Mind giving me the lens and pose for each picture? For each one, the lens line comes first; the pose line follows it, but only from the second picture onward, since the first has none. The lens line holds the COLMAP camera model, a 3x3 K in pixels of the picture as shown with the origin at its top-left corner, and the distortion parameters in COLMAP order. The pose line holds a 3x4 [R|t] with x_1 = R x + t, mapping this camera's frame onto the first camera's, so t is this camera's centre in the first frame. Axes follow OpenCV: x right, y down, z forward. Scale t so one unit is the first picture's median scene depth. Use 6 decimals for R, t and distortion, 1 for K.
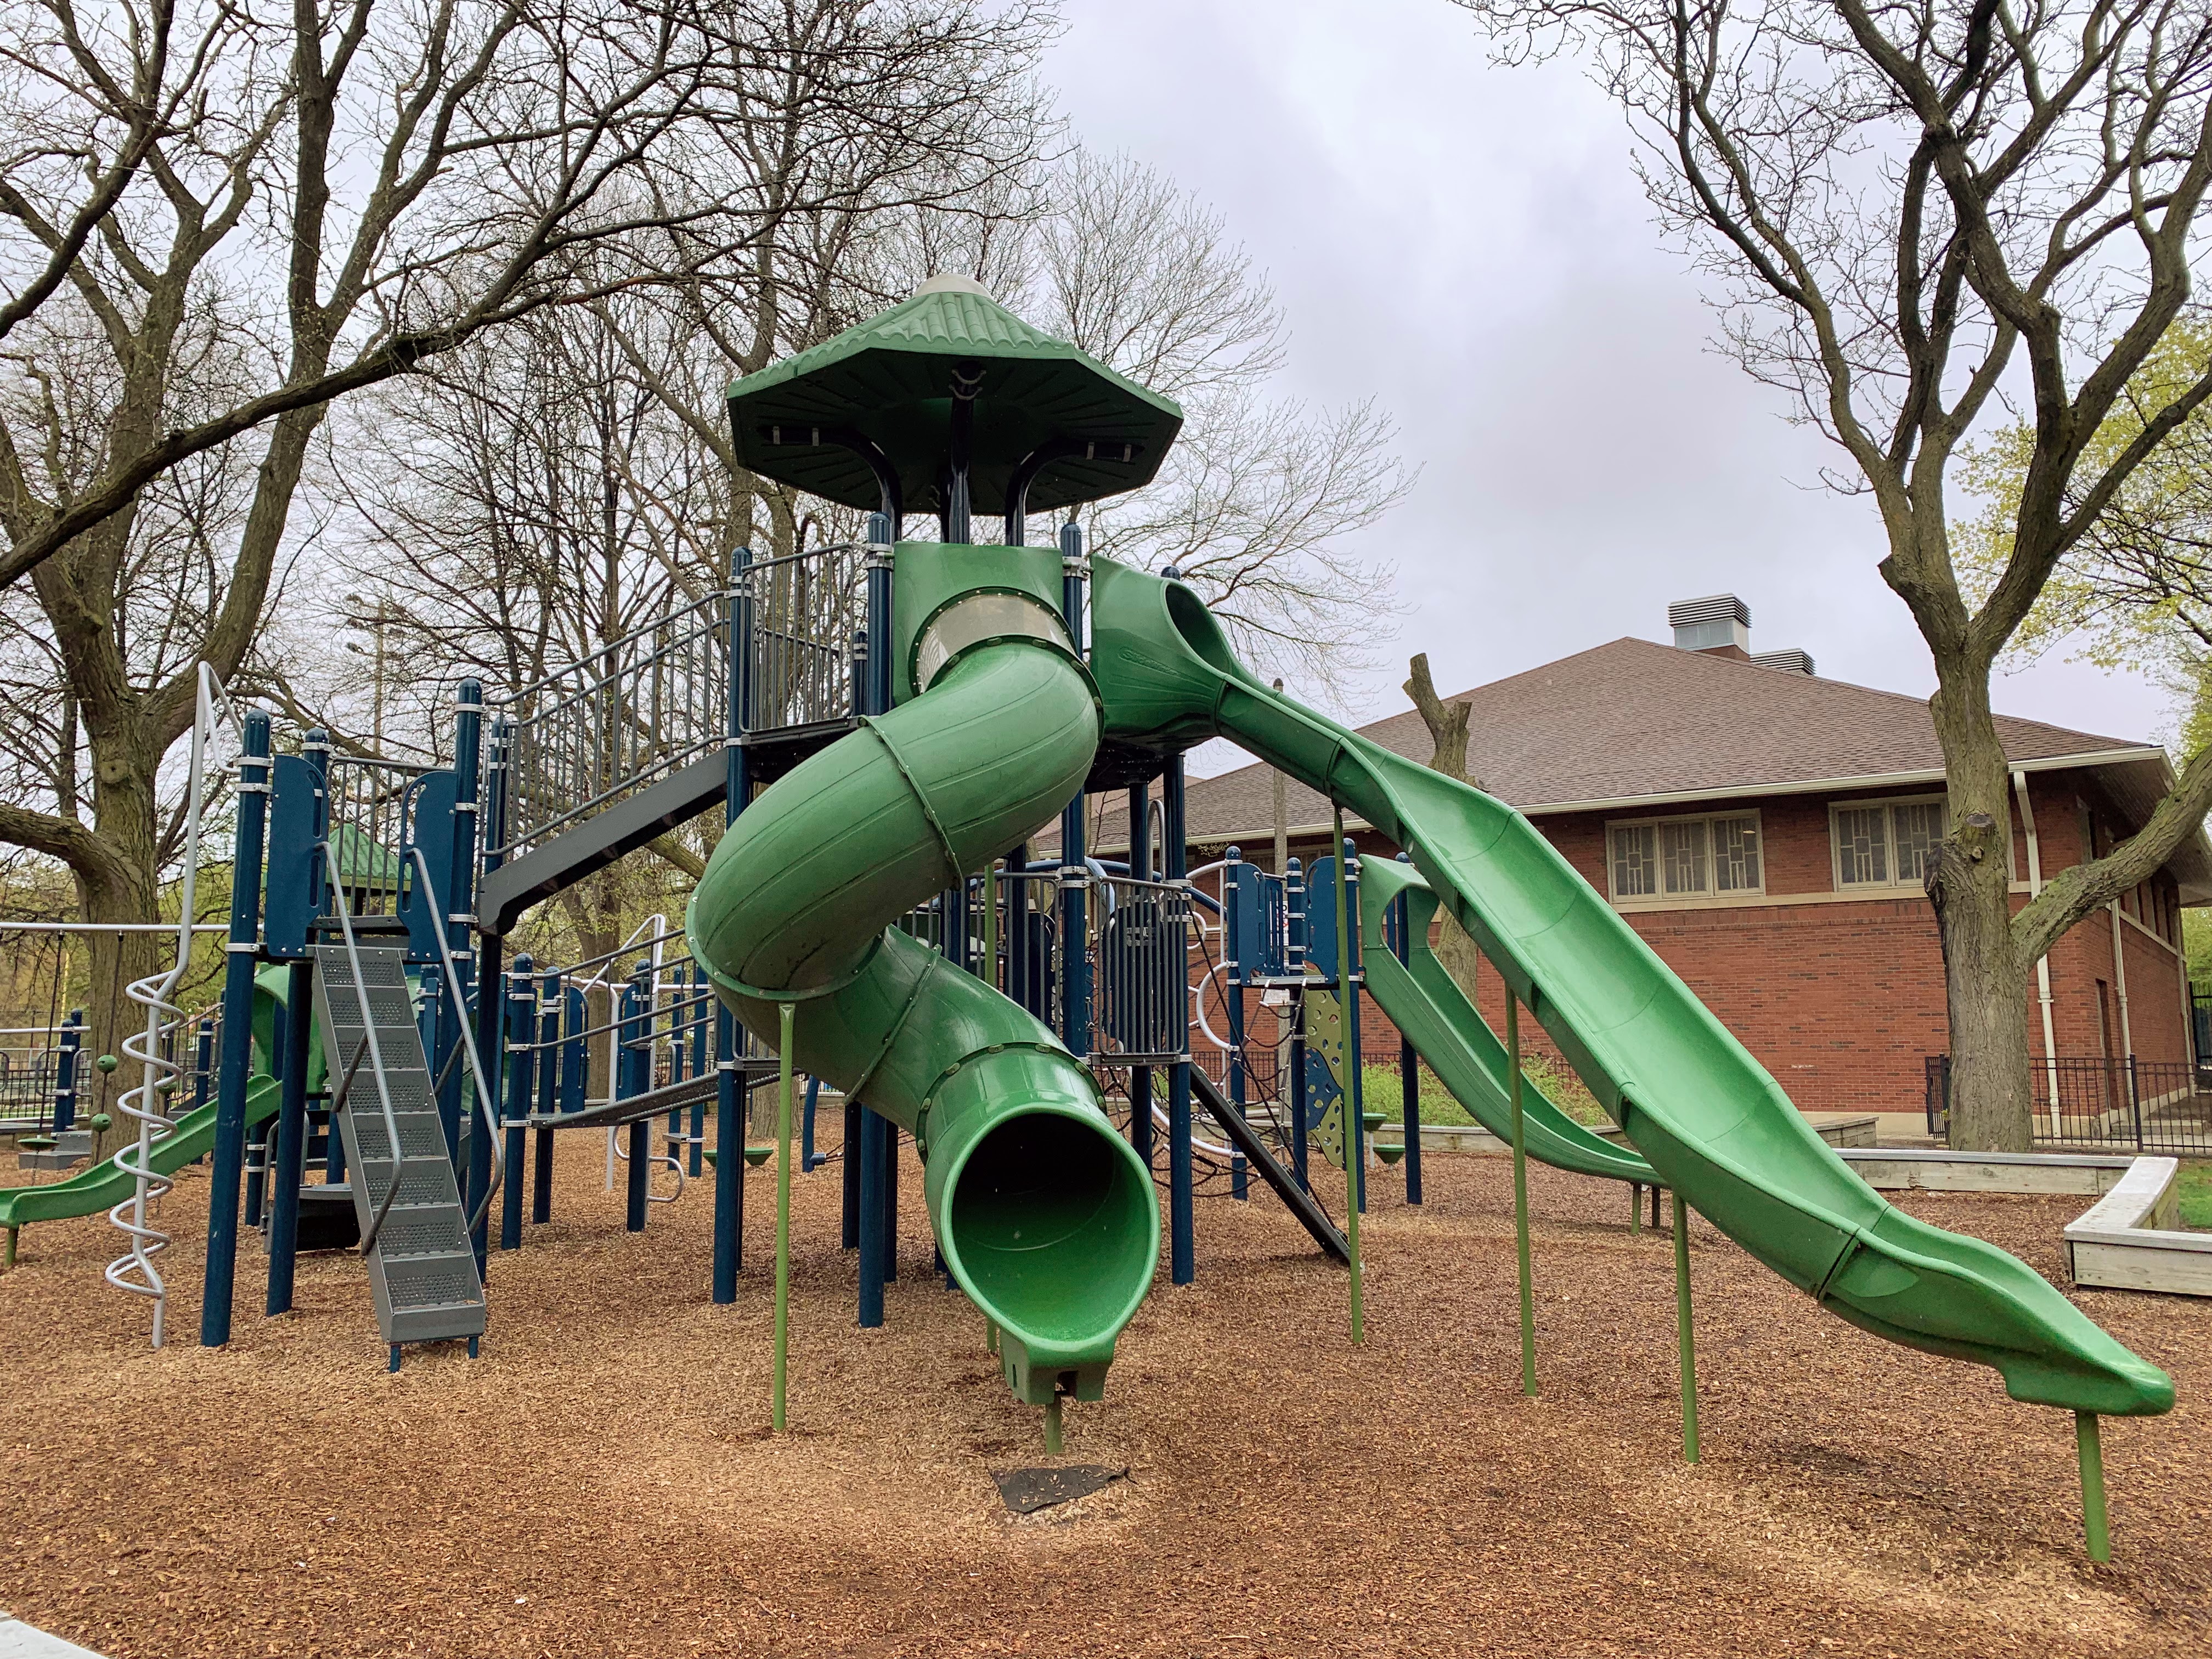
lens RADIAL K [[1685.9, 0, 1106.0], [0, 1685.9, 829.5], [0, 0, 1]] dist [0.007106, -0.008024]
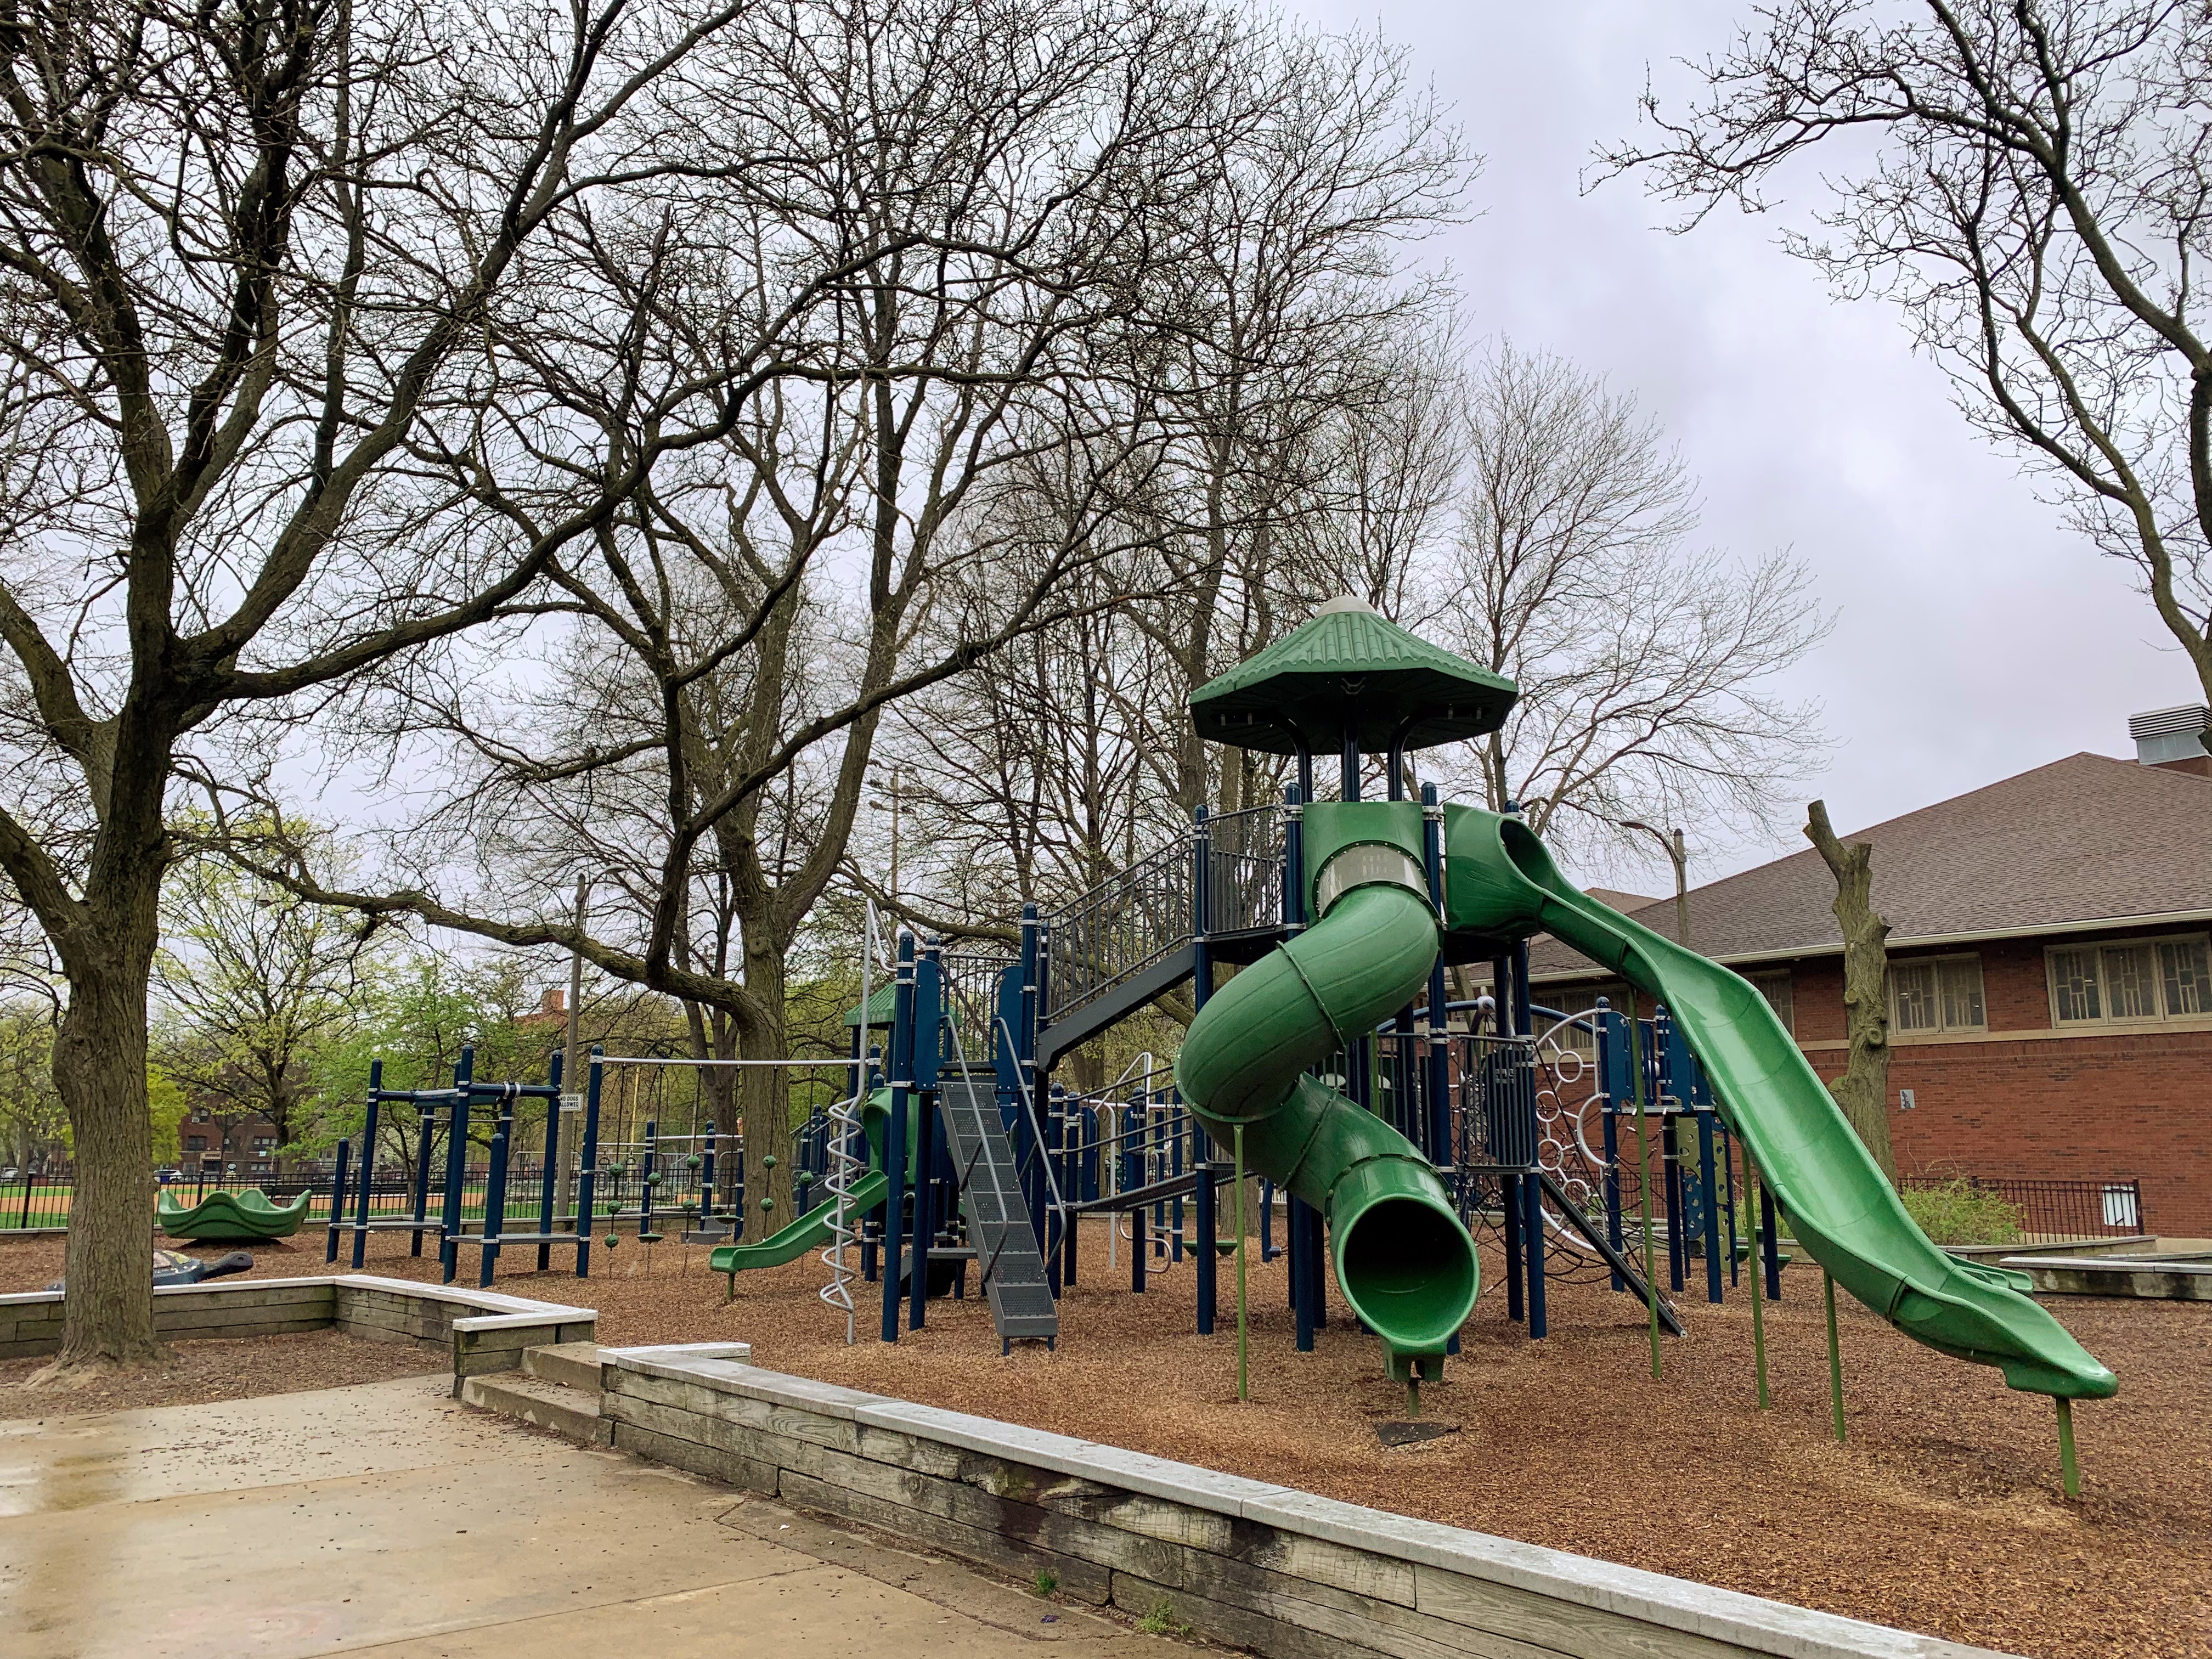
lens RADIAL K [[1647.0, 0, 1106.0], [0, 1647.0, 829.5], [0, 0, 1]] dist [0.122115, -0.244623]
pose [[0.963265, -0.037304, -0.265949, 0.054833], [0.018485, 0.997167, -0.072919, -0.030155], [0.267915, 0.065325, 0.961225, -0.266000]]
